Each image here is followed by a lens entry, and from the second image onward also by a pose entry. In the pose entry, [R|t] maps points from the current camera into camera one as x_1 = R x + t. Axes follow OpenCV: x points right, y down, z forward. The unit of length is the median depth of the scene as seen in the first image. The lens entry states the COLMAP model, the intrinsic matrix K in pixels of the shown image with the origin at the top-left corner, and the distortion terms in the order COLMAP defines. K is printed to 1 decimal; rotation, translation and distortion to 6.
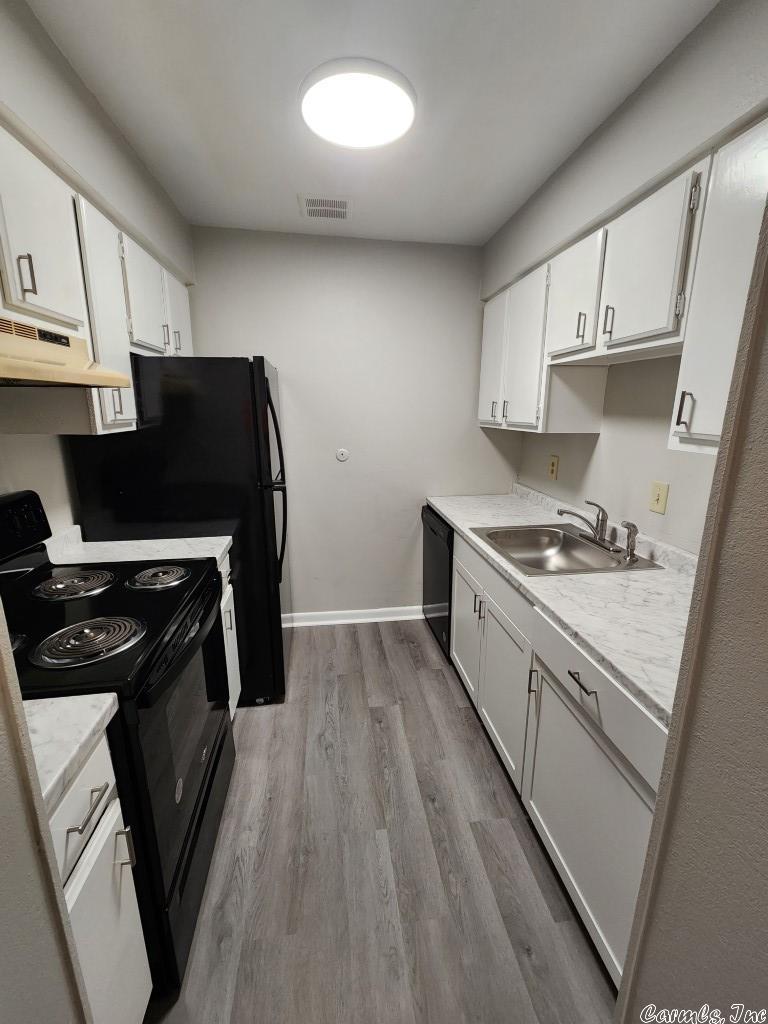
lens RADIAL K [[419.8, 0, 384.0], [0, 419.8, 512.0], [0, 0, 1]] dist [0.001576, -0.000151]
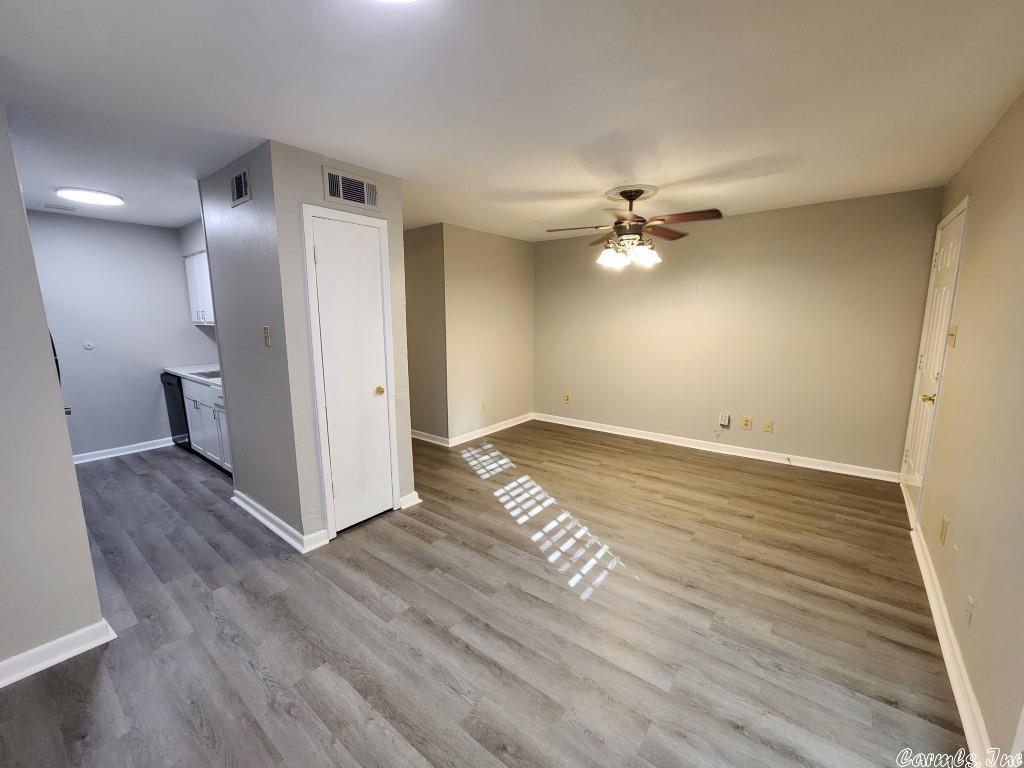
lens RADIAL K [[419.8, 0, 503.4], [0, 419.8, 382.2], [0, 0, 1]] dist [0.001576, -0.000151]
pose [[0.727252, -0.122509, 0.675348, -0.091209], [0.175288, 0.984465, -0.010177, 0.514231], [-0.663610, 0.125782, 0.737429, -2.091023]]
